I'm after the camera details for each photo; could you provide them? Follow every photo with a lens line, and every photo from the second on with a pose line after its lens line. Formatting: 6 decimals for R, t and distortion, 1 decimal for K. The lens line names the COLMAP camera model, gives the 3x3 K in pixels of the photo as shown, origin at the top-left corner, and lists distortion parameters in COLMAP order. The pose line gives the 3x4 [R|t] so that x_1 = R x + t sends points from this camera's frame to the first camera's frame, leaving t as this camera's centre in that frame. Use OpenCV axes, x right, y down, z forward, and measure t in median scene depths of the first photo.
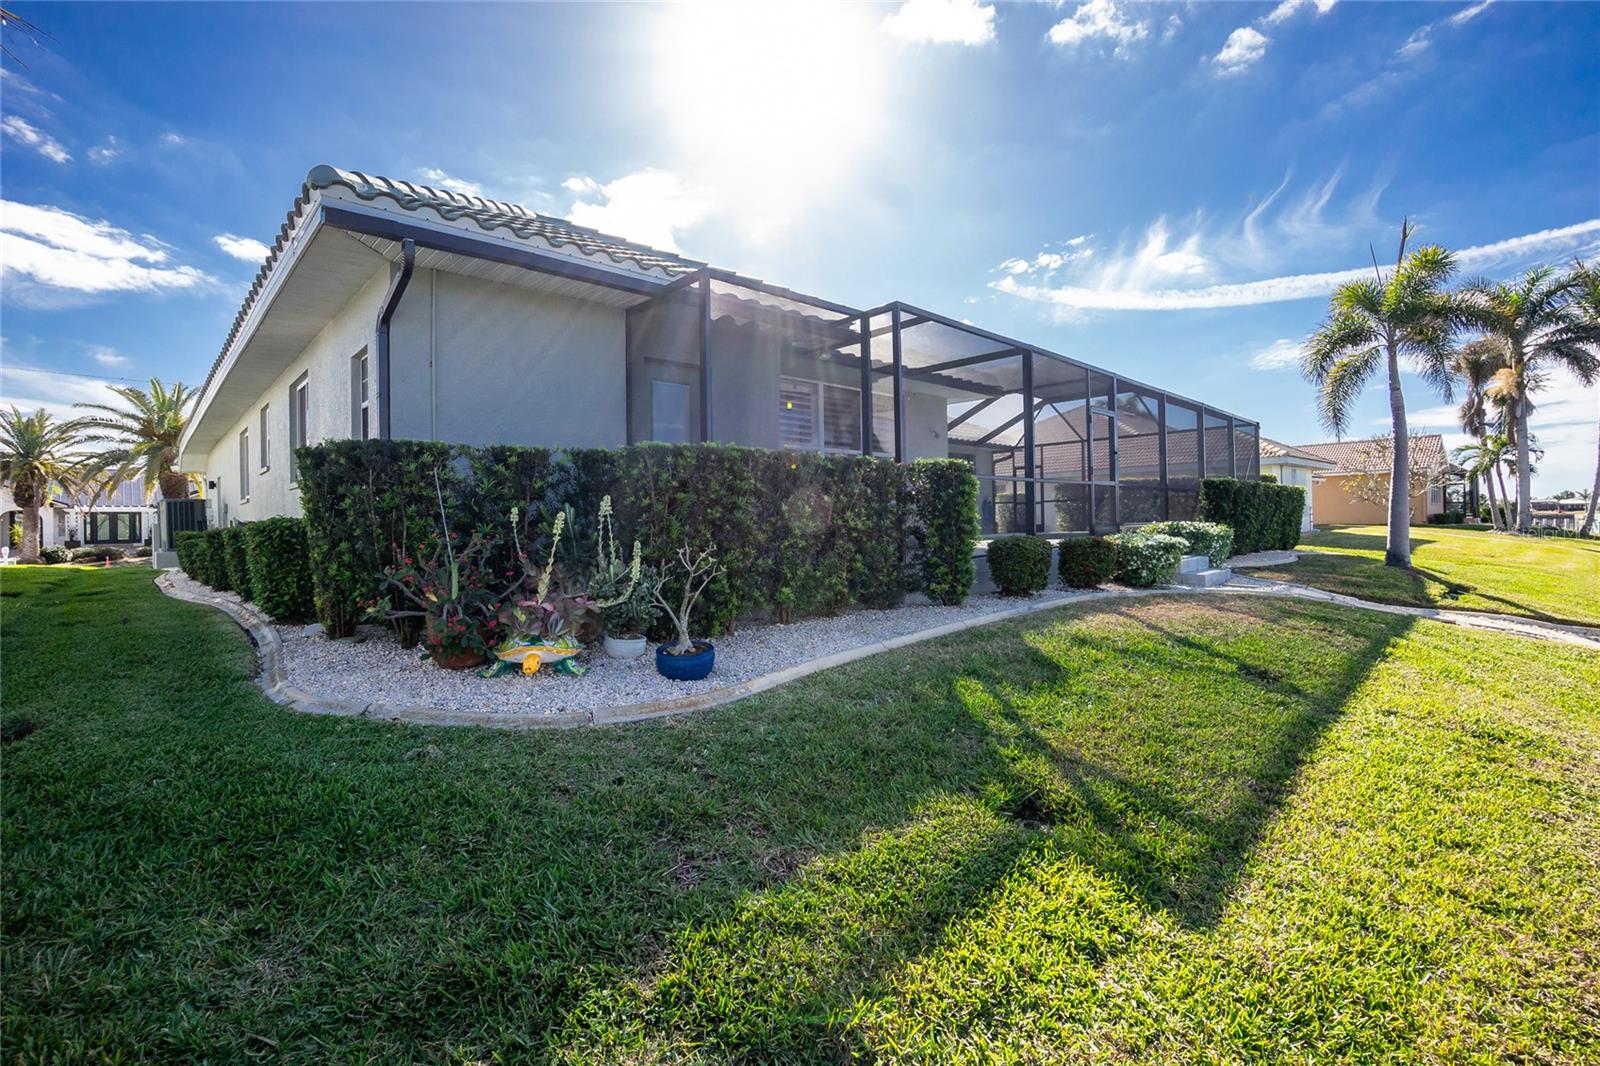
lens RADIAL K [[700.4, 0, 794.5], [0, 700.4, 521.2], [0, 0, 1]] dist [-0.013265, 0.004897]
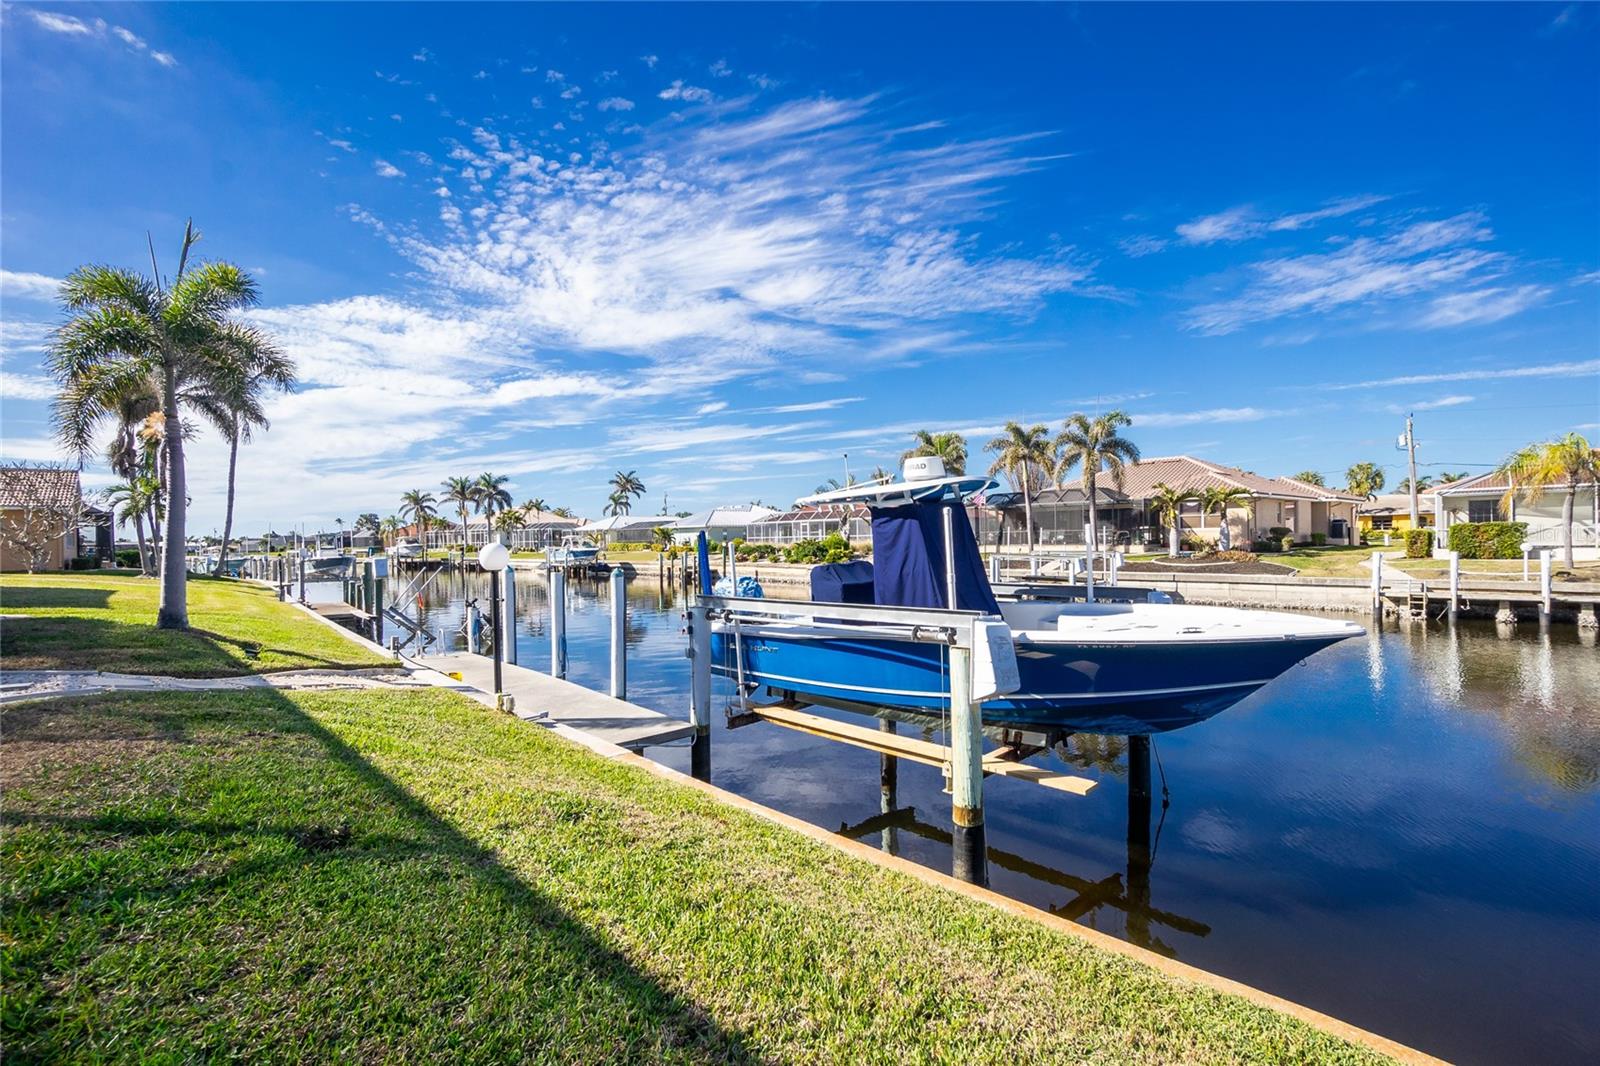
lens RADIAL K [[732.9, 0, 801.6], [0, 732.9, 568.9], [0, 0, 1]] dist [-0.036675, 0.000302]
pose [[-0.006972, -0.019365, 0.999788, 0.003484], [0.012175, 0.999737, 0.019449, -0.004979], [-0.999902, 0.012308, -0.006734, 0.093736]]
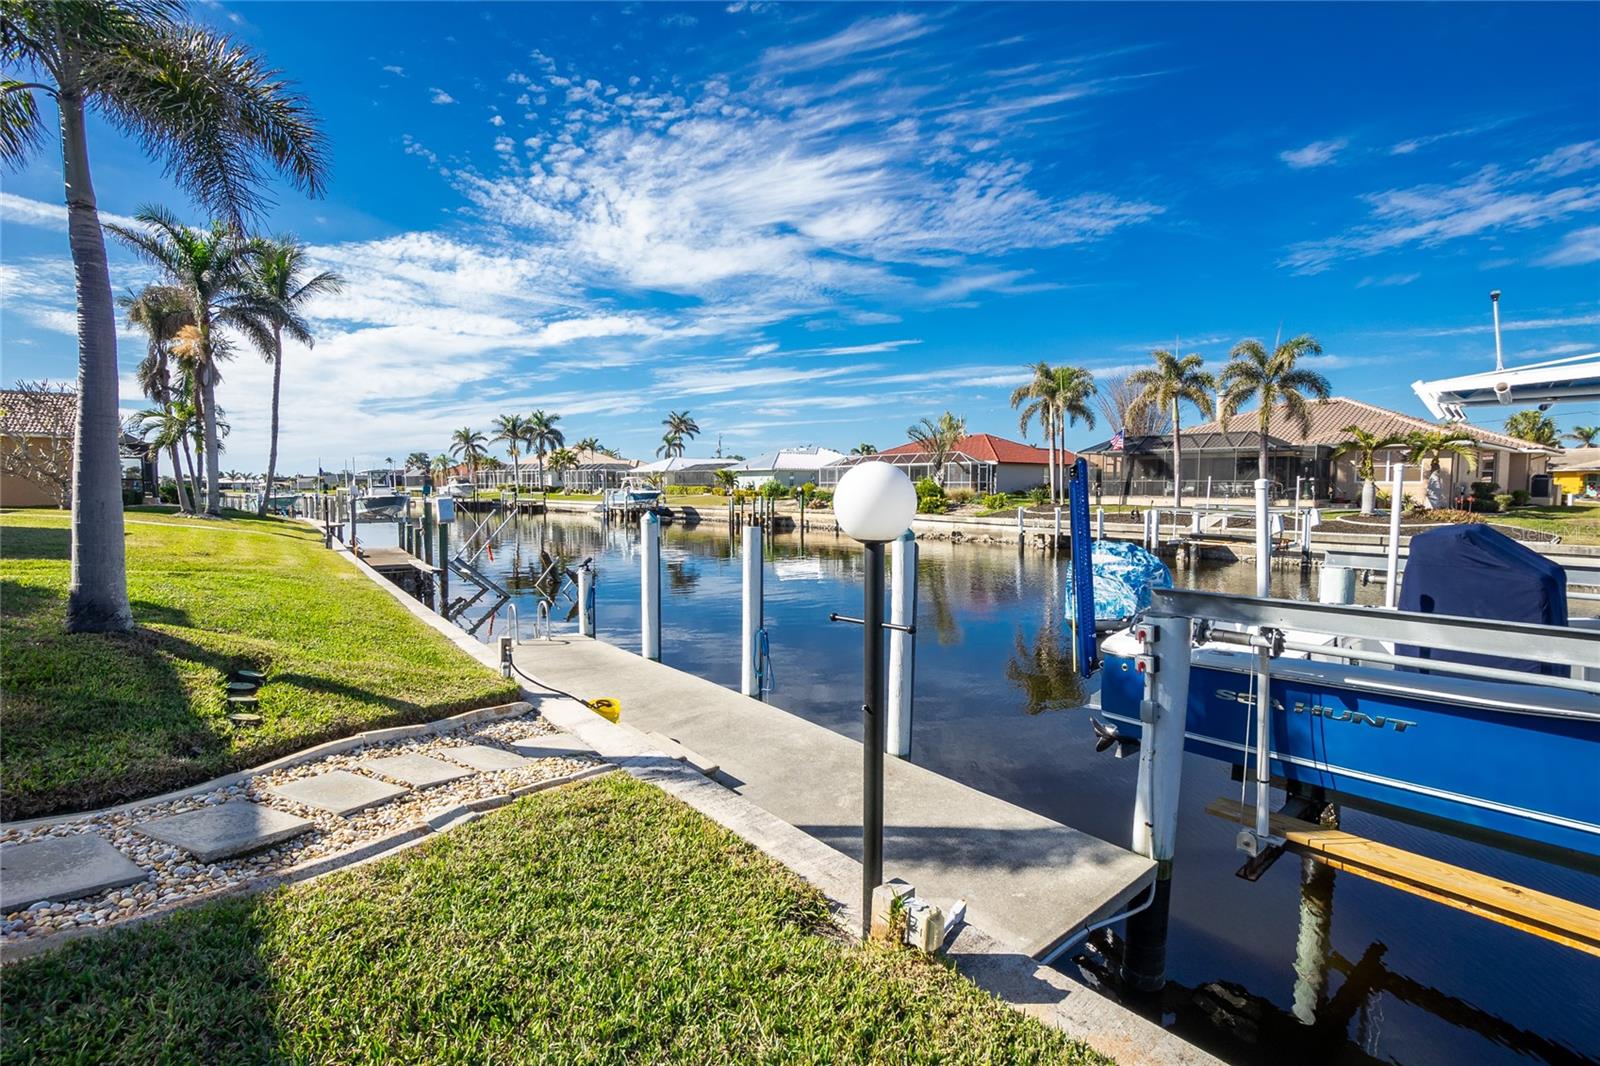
lens RADIAL K [[734.8, 0, 800.0], [0, 734.8, 533.0], [0, 0, 1]] dist [-0.050533, 0.015496]
pose [[0.047295, -0.043154, 0.997948, 0.167121], [-0.006330, 0.999033, 0.043501, -0.006181], [-0.998861, -0.008374, 0.046976, 0.203057]]
